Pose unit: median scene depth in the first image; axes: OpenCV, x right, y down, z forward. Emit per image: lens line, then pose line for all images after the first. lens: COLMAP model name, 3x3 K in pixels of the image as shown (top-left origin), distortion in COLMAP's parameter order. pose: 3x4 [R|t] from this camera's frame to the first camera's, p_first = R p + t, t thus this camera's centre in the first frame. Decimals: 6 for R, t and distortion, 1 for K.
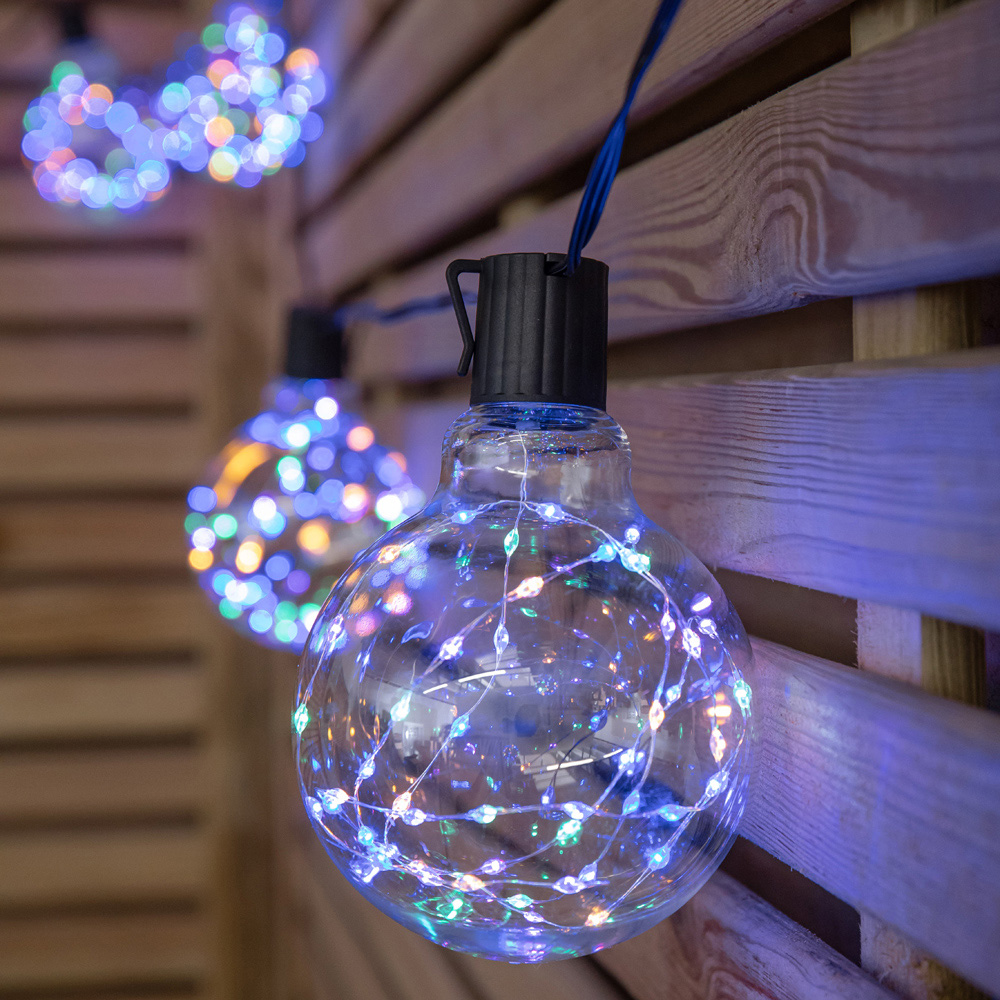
lens RADIAL K [[2918.5, 0, 500.0], [0, 2918.5, 500.0], [0, 0, 1]] dist [0.014463, 0.671896]
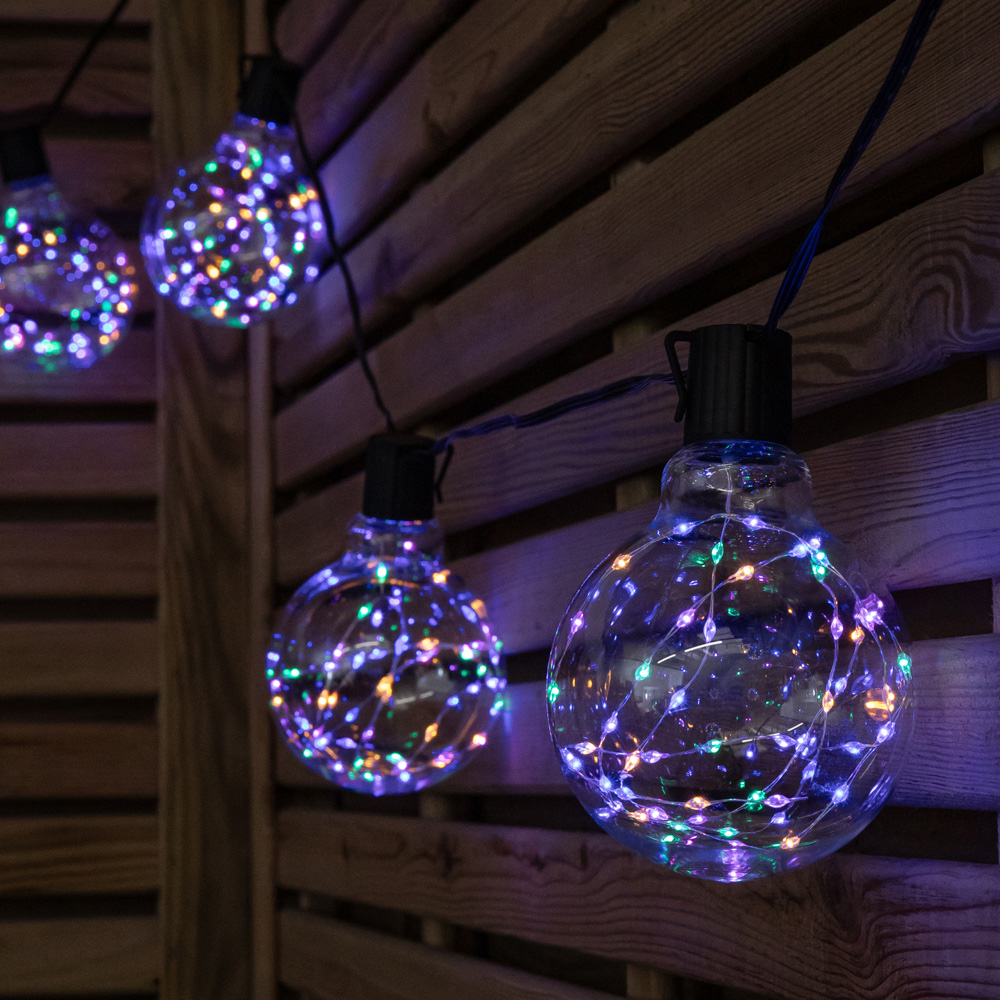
lens RADIAL K [[4901.2, 0, 500.0], [0, 4901.2, 500.0], [0, 0, 1]] dist [0.267243, -6.938542]
pose [[0.998968, 0.002087, 0.045381, -0.189747], [0.002105, 0.995745, -0.092131, 0.190166], [-0.045380, 0.092132, 0.994712, -1.128893]]
